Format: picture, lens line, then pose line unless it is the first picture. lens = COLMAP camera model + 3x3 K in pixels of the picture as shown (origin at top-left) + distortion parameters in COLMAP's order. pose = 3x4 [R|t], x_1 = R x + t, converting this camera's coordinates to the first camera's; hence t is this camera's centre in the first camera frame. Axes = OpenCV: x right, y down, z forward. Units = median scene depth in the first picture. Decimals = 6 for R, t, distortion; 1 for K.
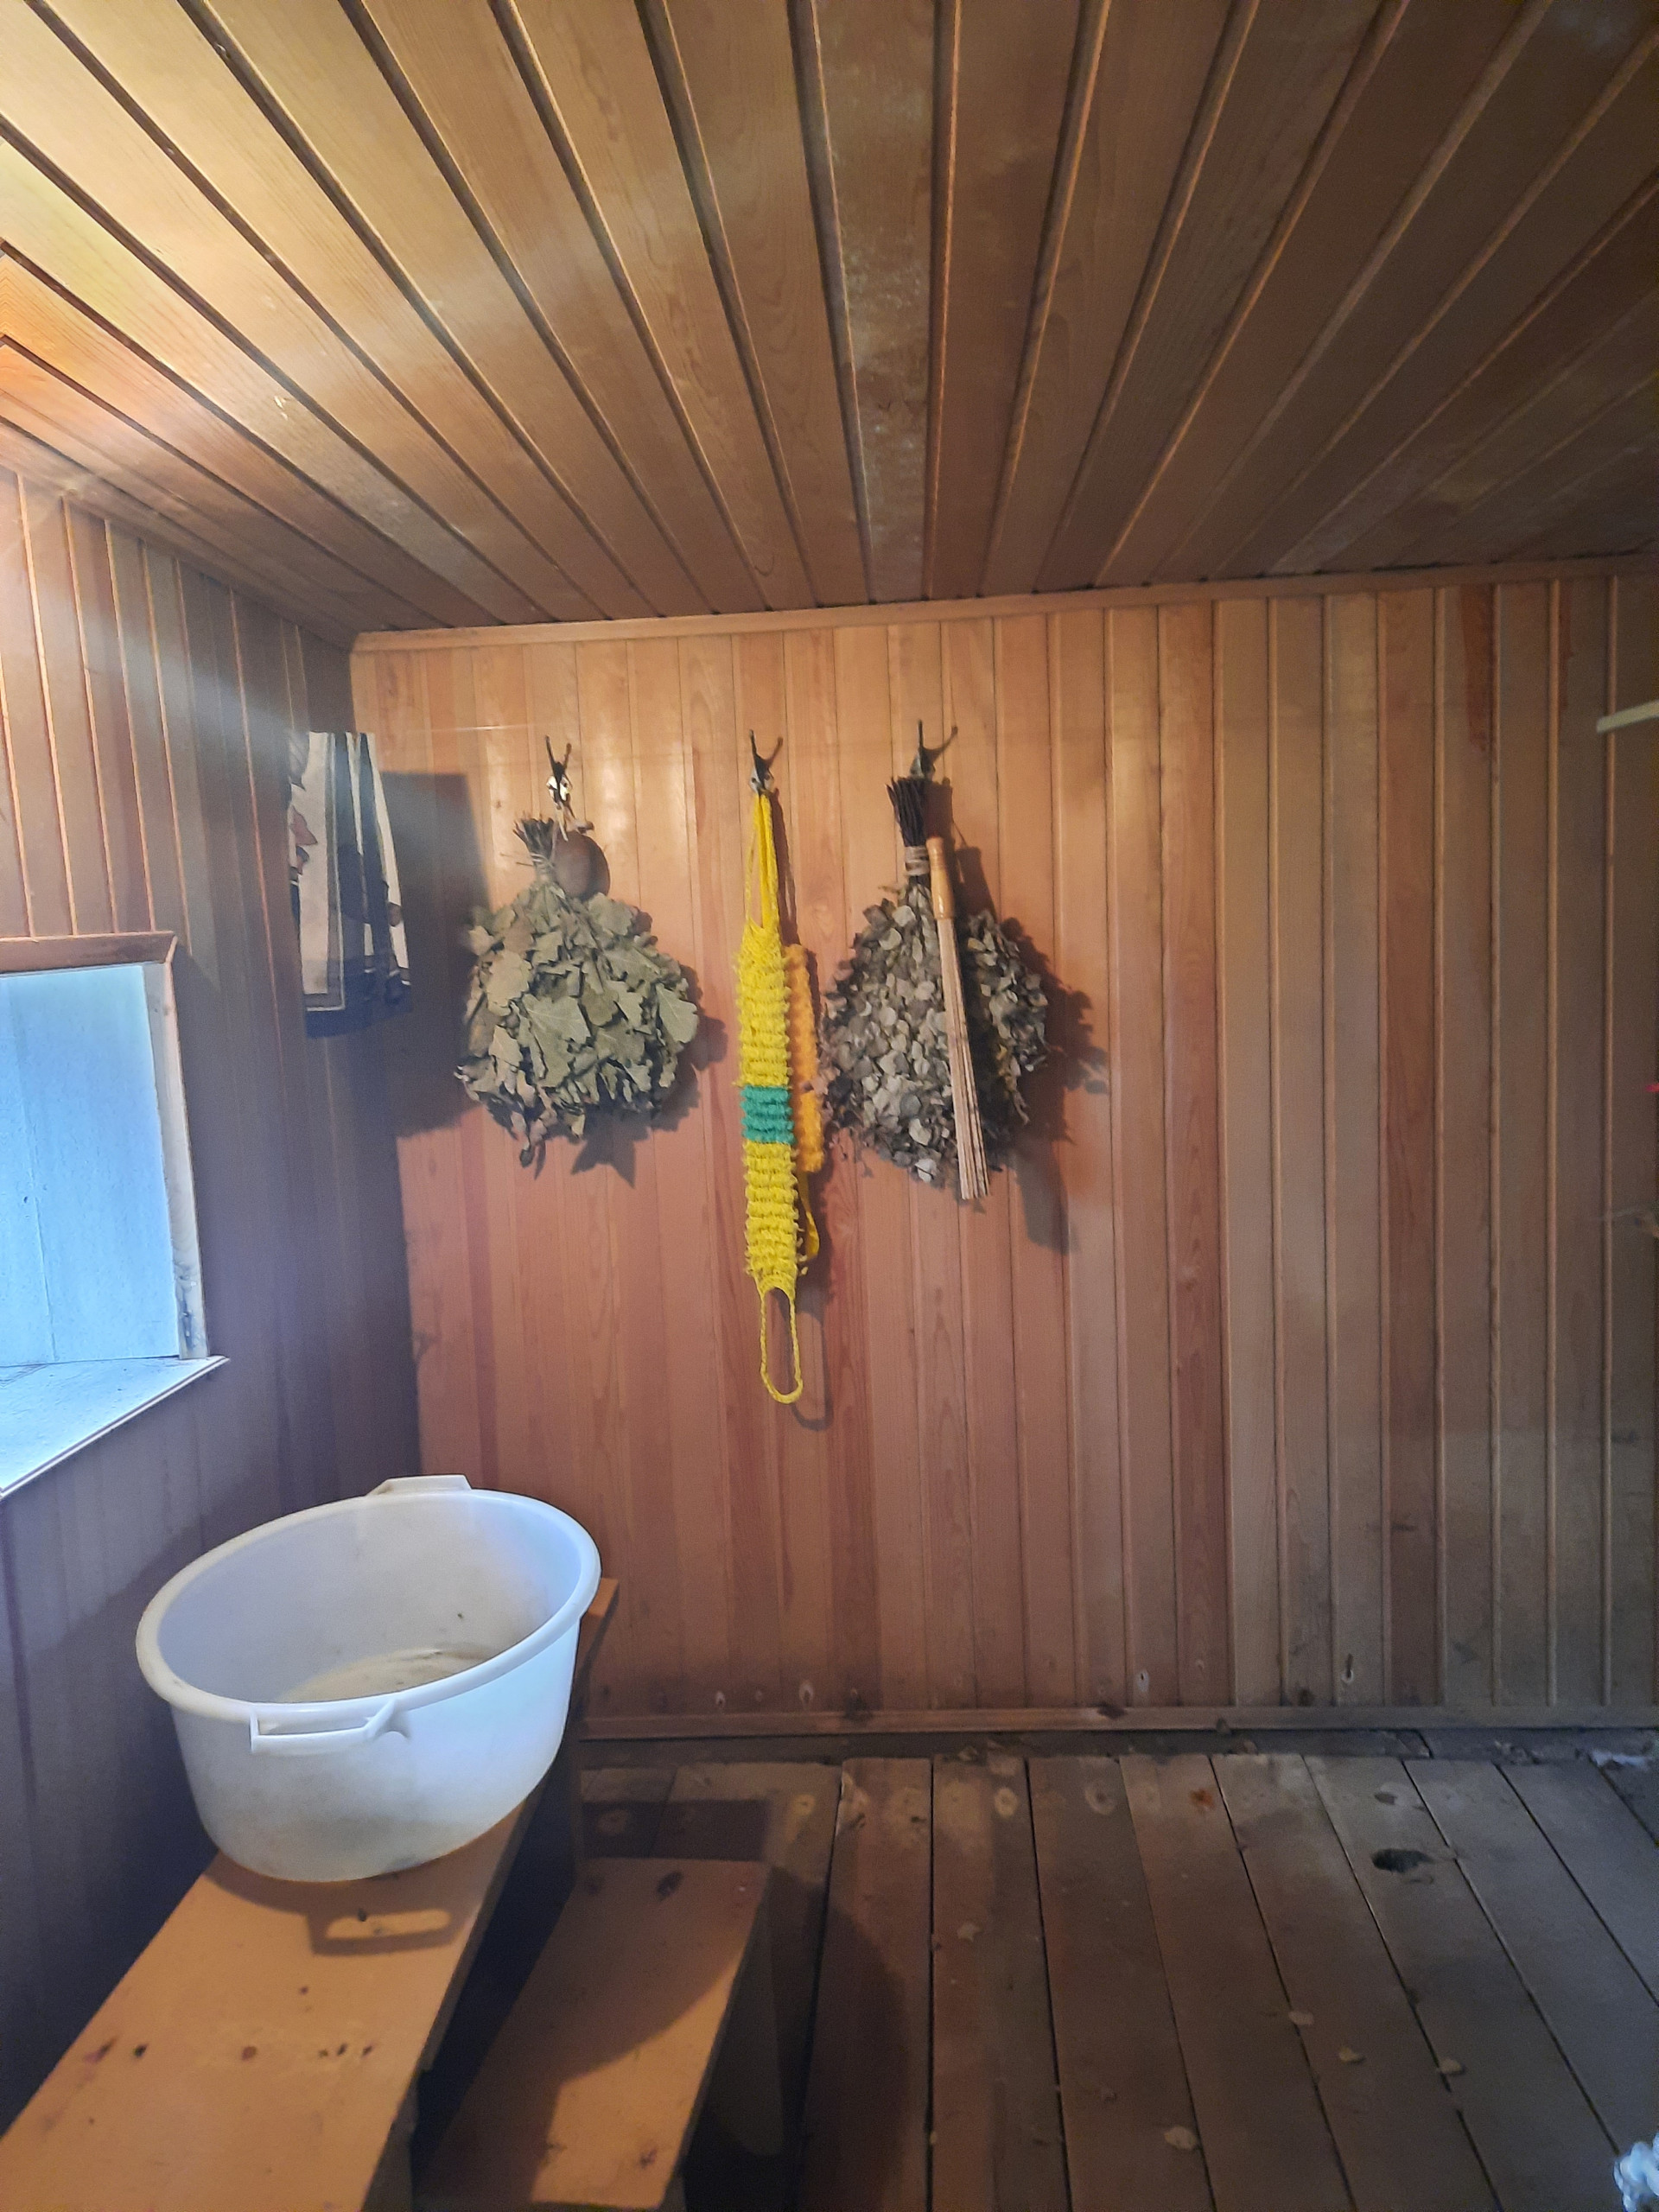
lens RADIAL K [[1616.9, 0, 822.0], [0, 1616.9, 1111.8], [0, 0, 1]] dist [0.054250, -0.043993]
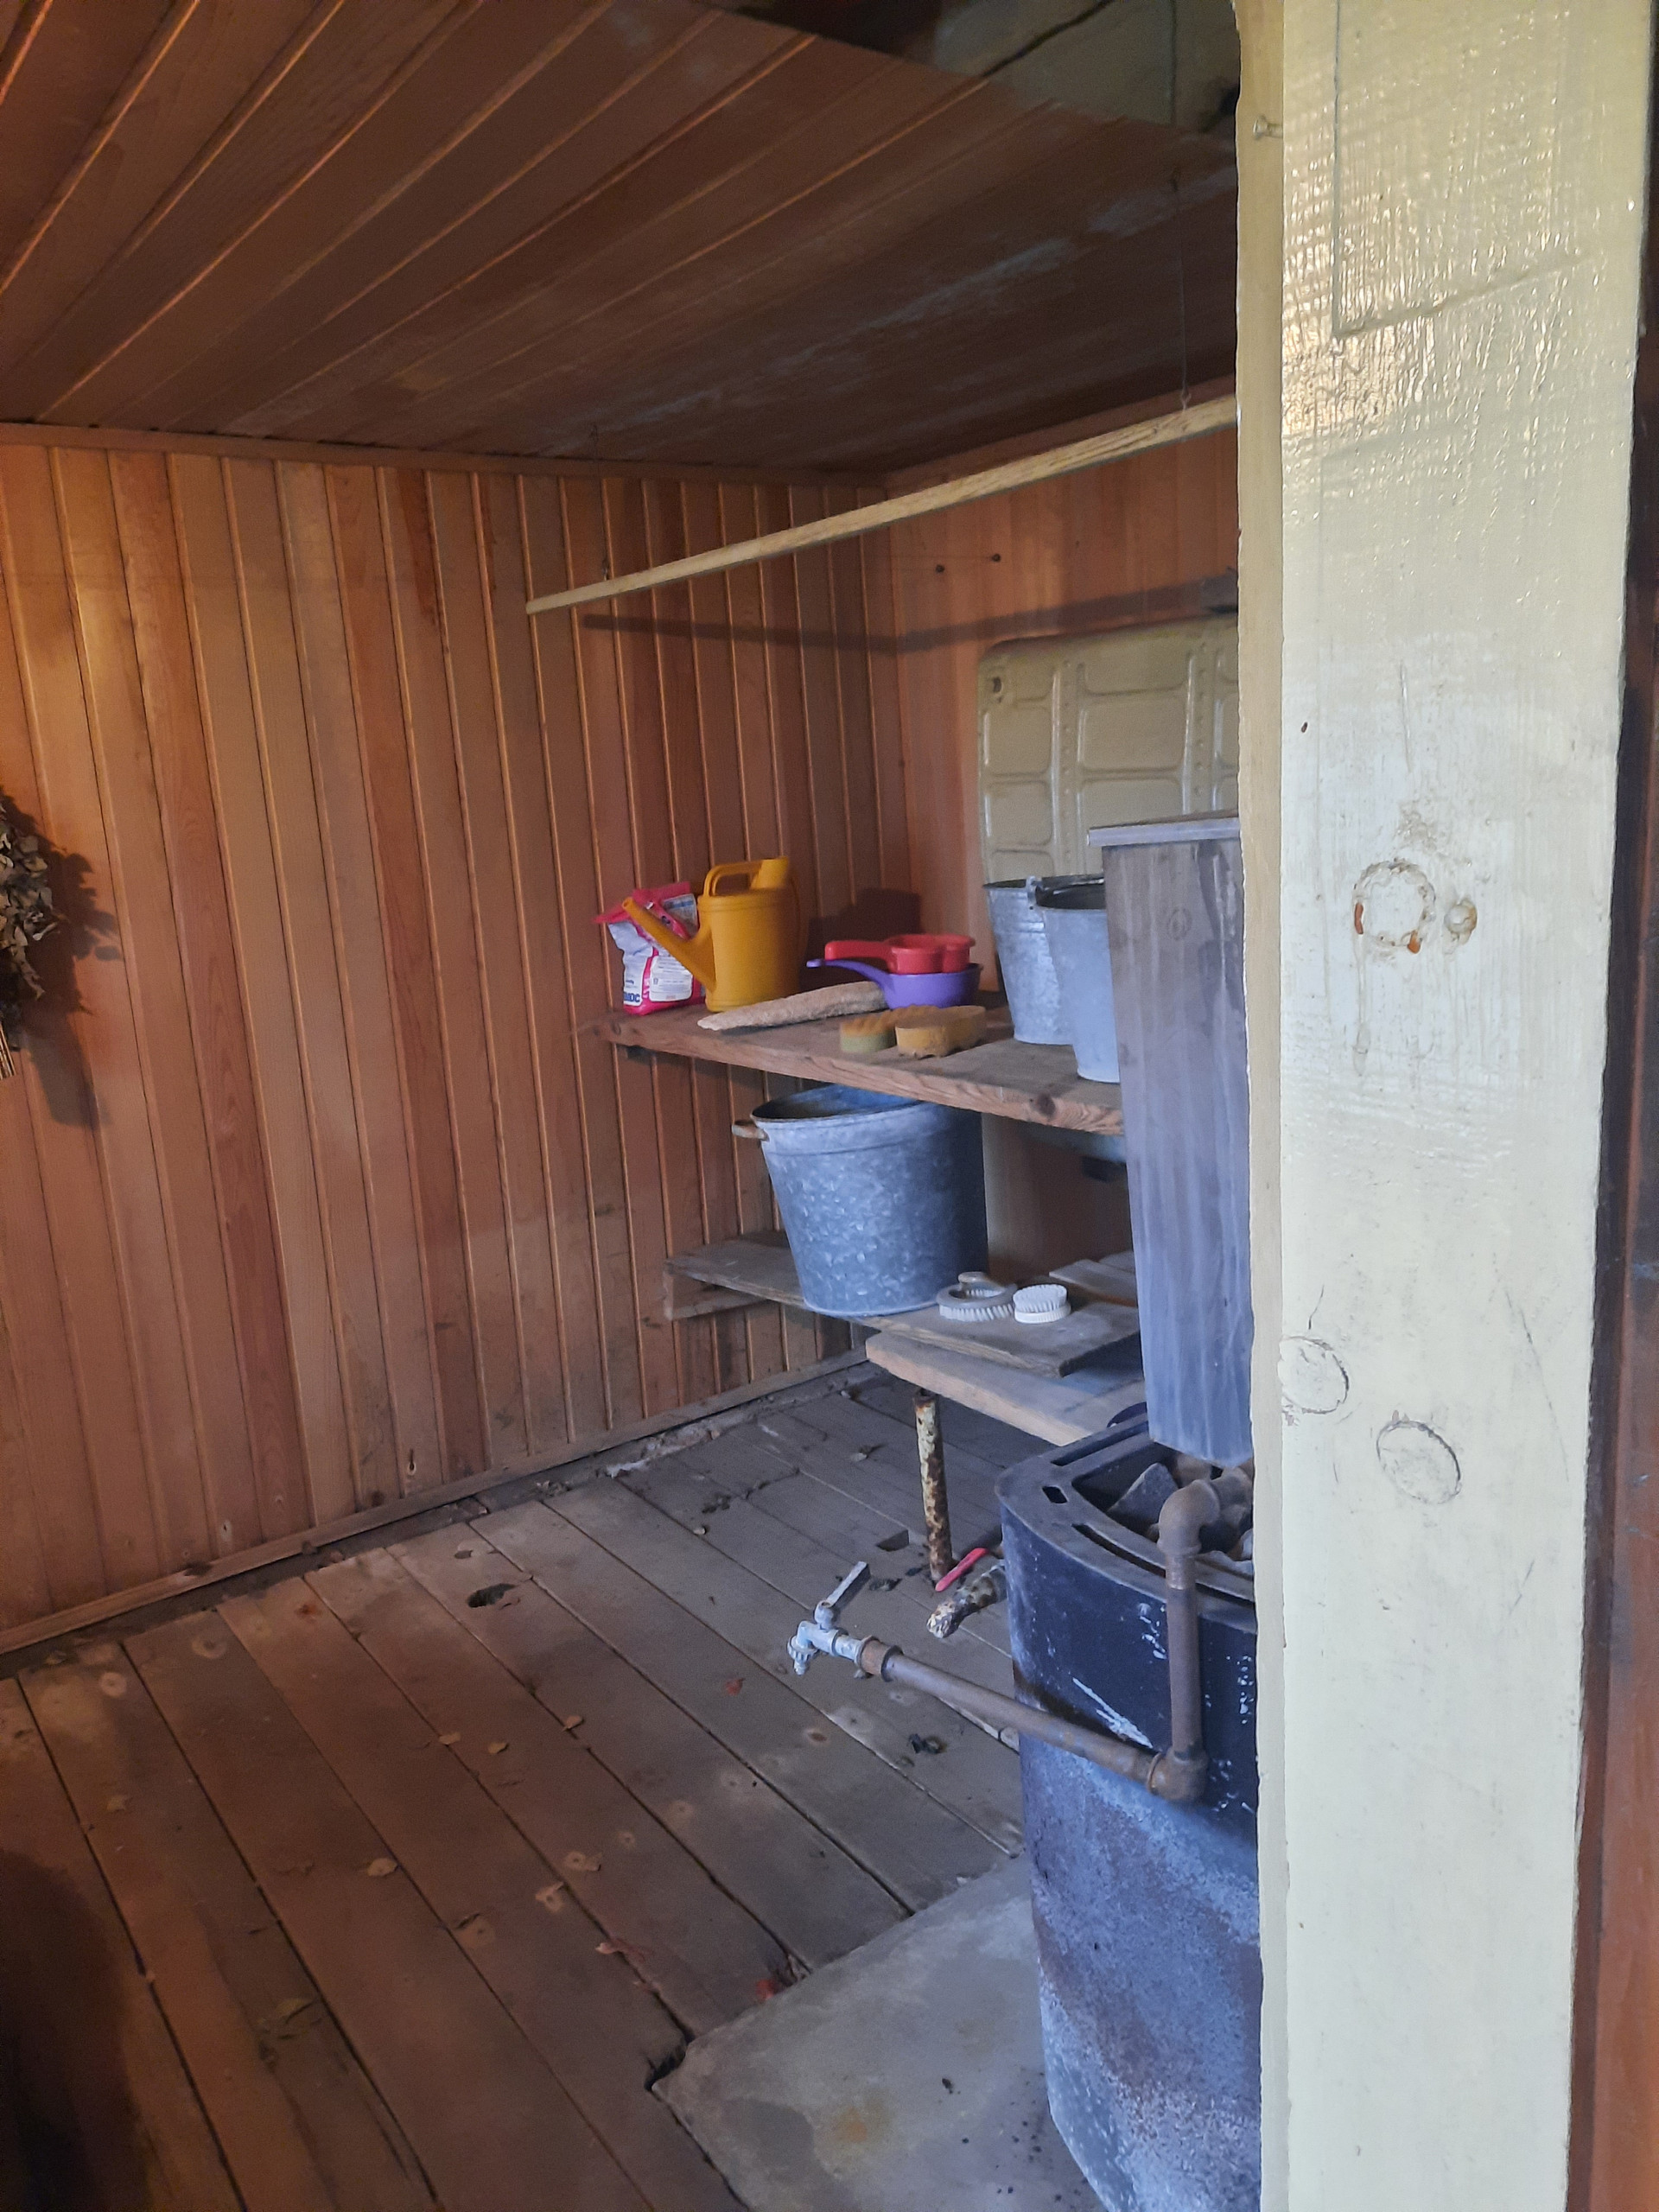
lens RADIAL K [[1616.9, 0, 849.7], [0, 1616.9, 1121.2], [0, 0, 1]] dist [0.054250, -0.043993]
pose [[0.759244, -0.143186, 0.634860, -0.131125], [0.097339, 0.989508, 0.106764, 0.023440], [-0.643486, -0.019264, 0.765216, -0.040496]]
